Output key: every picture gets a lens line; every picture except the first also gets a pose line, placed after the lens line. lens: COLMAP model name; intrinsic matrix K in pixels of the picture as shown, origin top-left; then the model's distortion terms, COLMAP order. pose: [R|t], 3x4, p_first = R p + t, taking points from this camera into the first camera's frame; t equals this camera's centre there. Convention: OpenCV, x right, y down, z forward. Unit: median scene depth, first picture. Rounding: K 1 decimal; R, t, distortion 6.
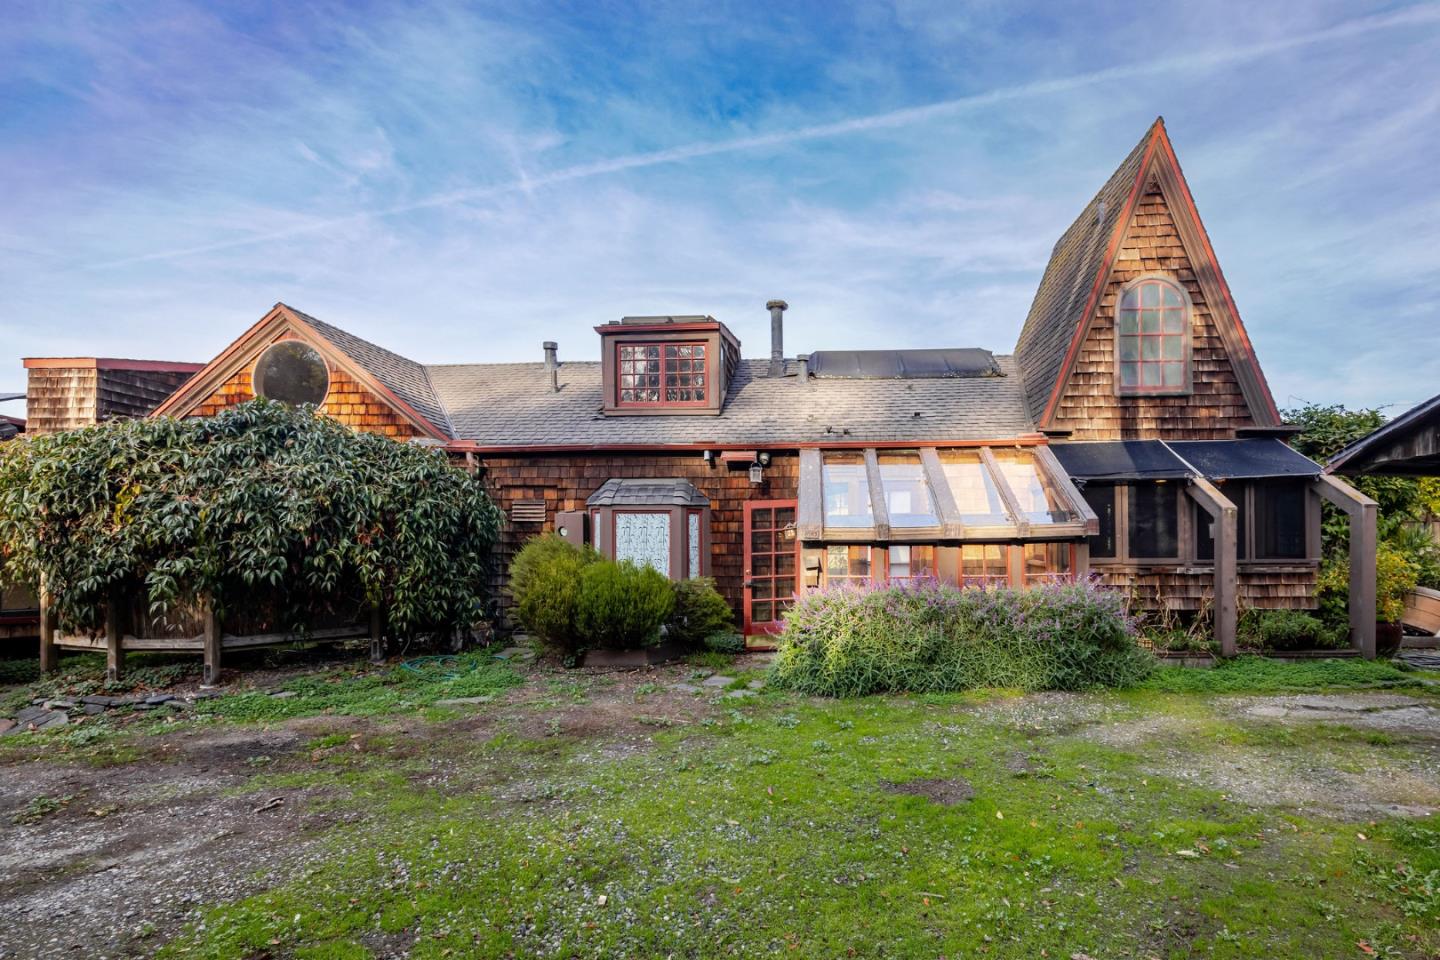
lens RADIAL K [[629.7, 0, 775.1], [0, 629.7, 542.8], [0, 0, 1]] dist [-0.009614, 0.000103]
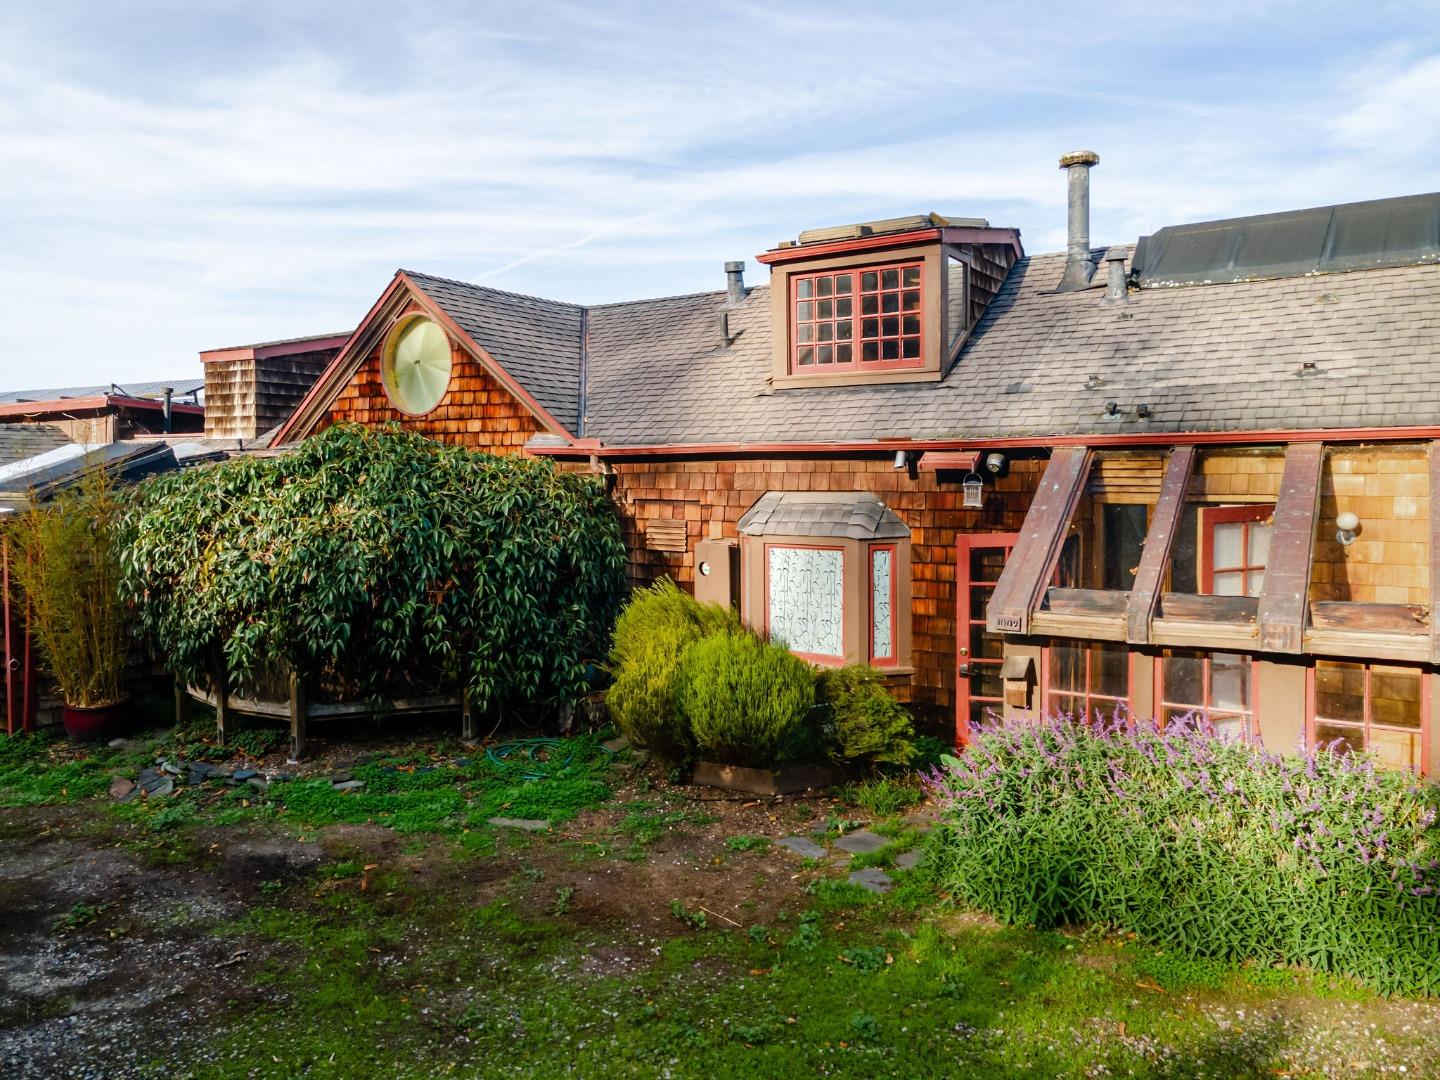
lens RADIAL K [[1023.6, 0, 720.0], [0, 1023.6, 540.0], [0, 0, 1]] dist [0.008392, 0.001449]
pose [[0.878135, 0.025612, -0.477727, 0.254408], [0.002260, 0.998333, 0.057676, -0.136210], [0.478408, -0.051727, 0.876613, 0.027752]]
